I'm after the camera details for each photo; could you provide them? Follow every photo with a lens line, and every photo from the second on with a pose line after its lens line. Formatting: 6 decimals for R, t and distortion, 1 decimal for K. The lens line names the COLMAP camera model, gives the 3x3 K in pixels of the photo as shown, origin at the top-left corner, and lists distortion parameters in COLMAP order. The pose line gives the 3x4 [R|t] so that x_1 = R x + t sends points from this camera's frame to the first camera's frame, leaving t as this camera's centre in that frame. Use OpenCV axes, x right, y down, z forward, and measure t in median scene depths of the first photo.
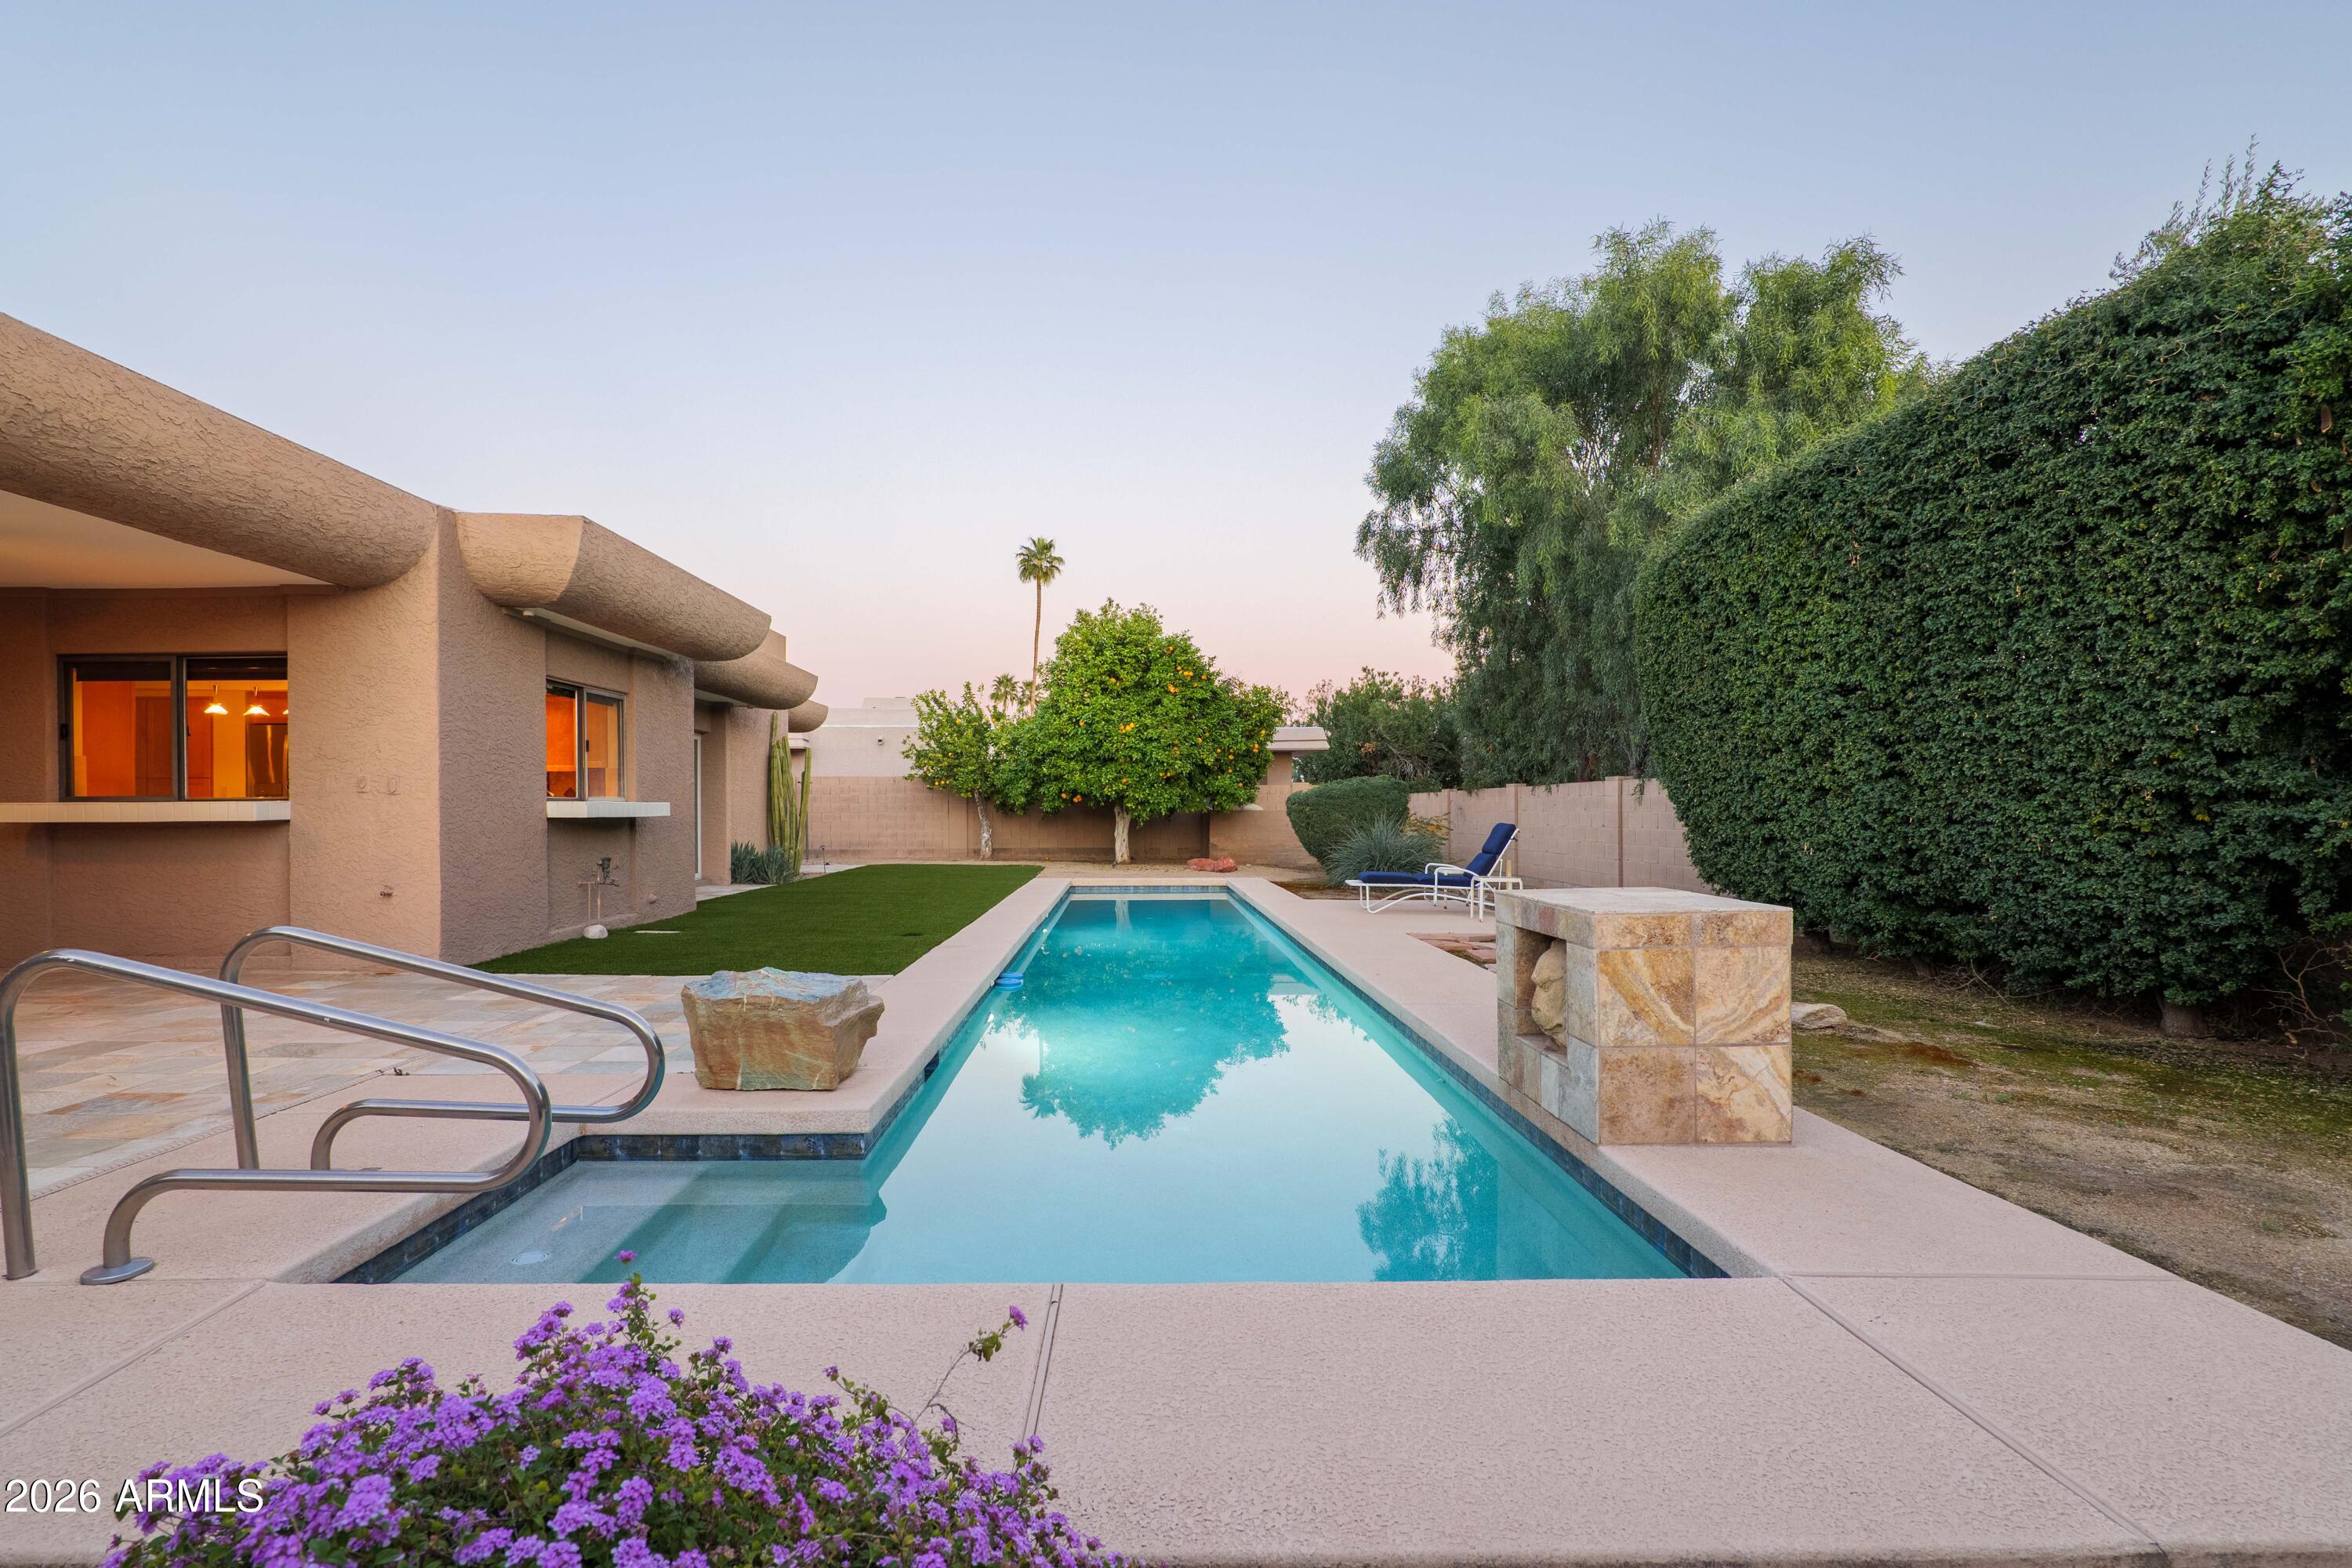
lens RADIAL K [[1162.5, 0, 1151.9], [0, 1162.5, 808.5], [0, 0, 1]] dist [-0.021573, 0.011648]
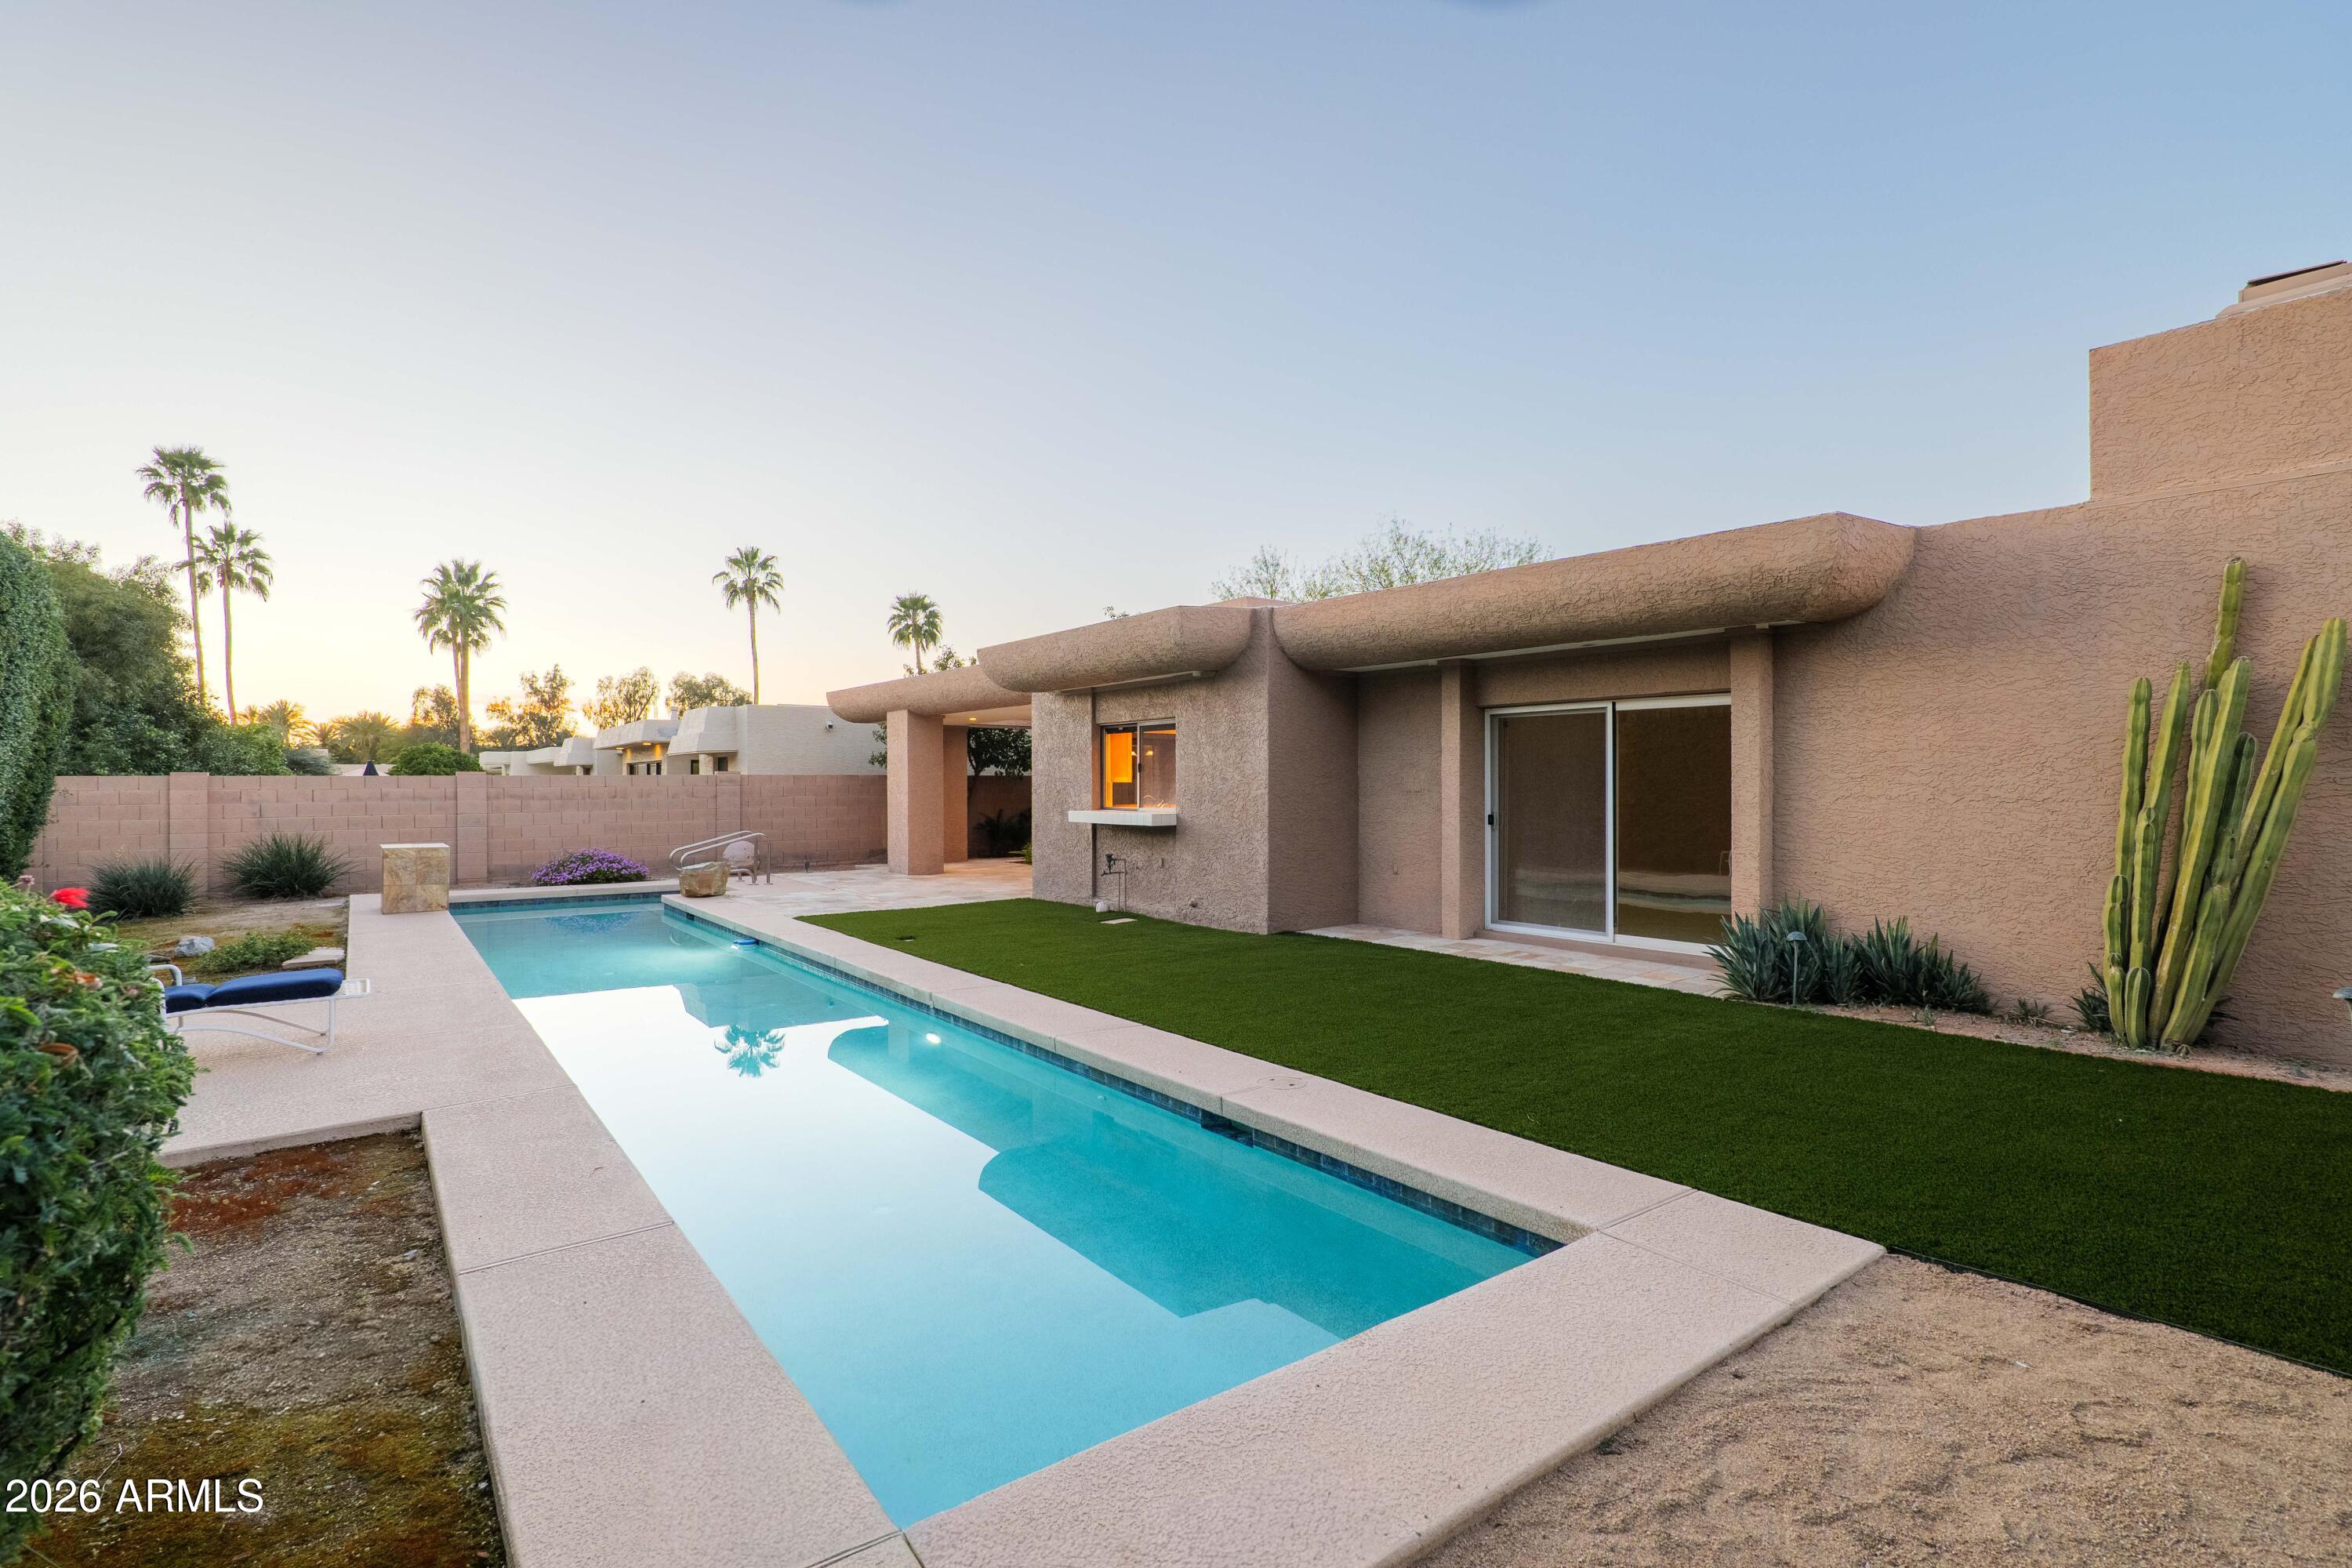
lens RADIAL K [[1099.4, 0, 1170.5], [0, 1099.4, 781.6], [0, 0, 1]] dist [-0.026732, 0.008295]
pose [[-0.805883, 0.005506, -0.592049, 0.286879], [0.003854, 0.999984, 0.004054, -0.064059], [0.592062, 0.000985, -0.805892, 2.670564]]
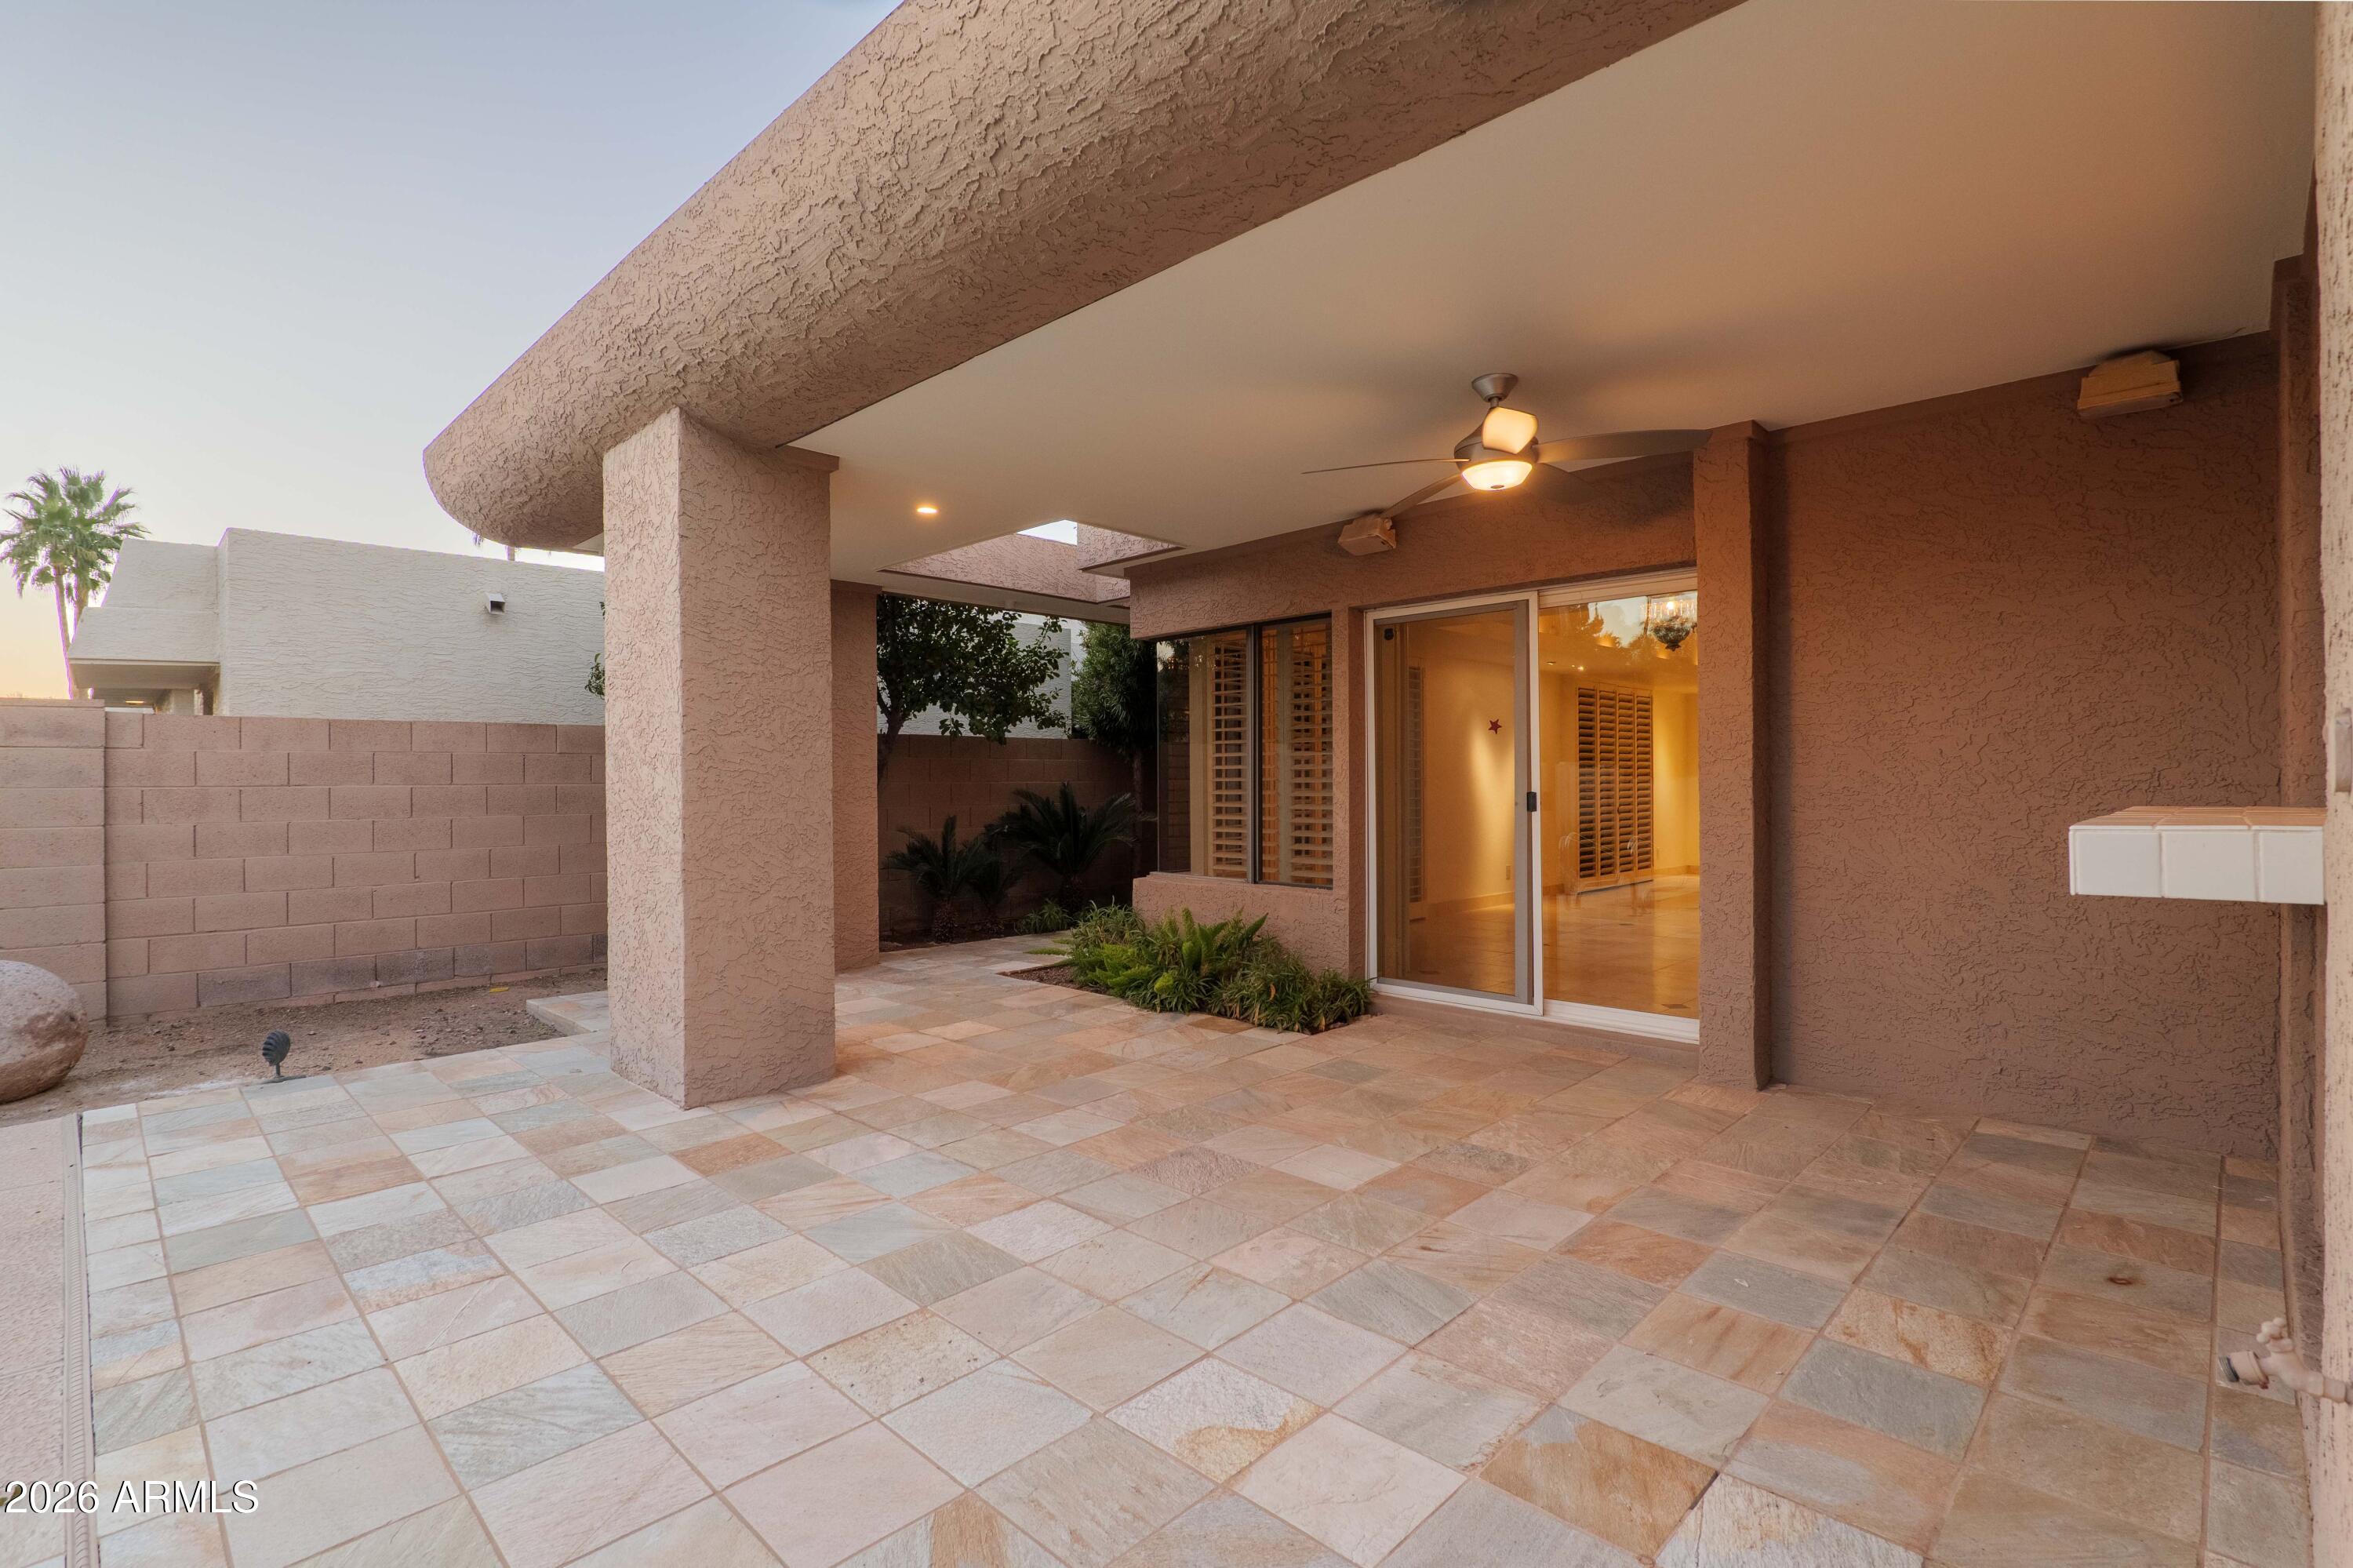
lens RADIAL K [[1099.9, 0, 1171.0], [0, 1099.9, 781.6], [0, 0, 1]] dist [-0.026732, 0.008295]
pose [[-0.712245, 0.008657, -0.701877, -0.440888], [0.007602, 0.999960, 0.004618, -0.021854], [0.701890, -0.002047, -0.712283, 1.005426]]
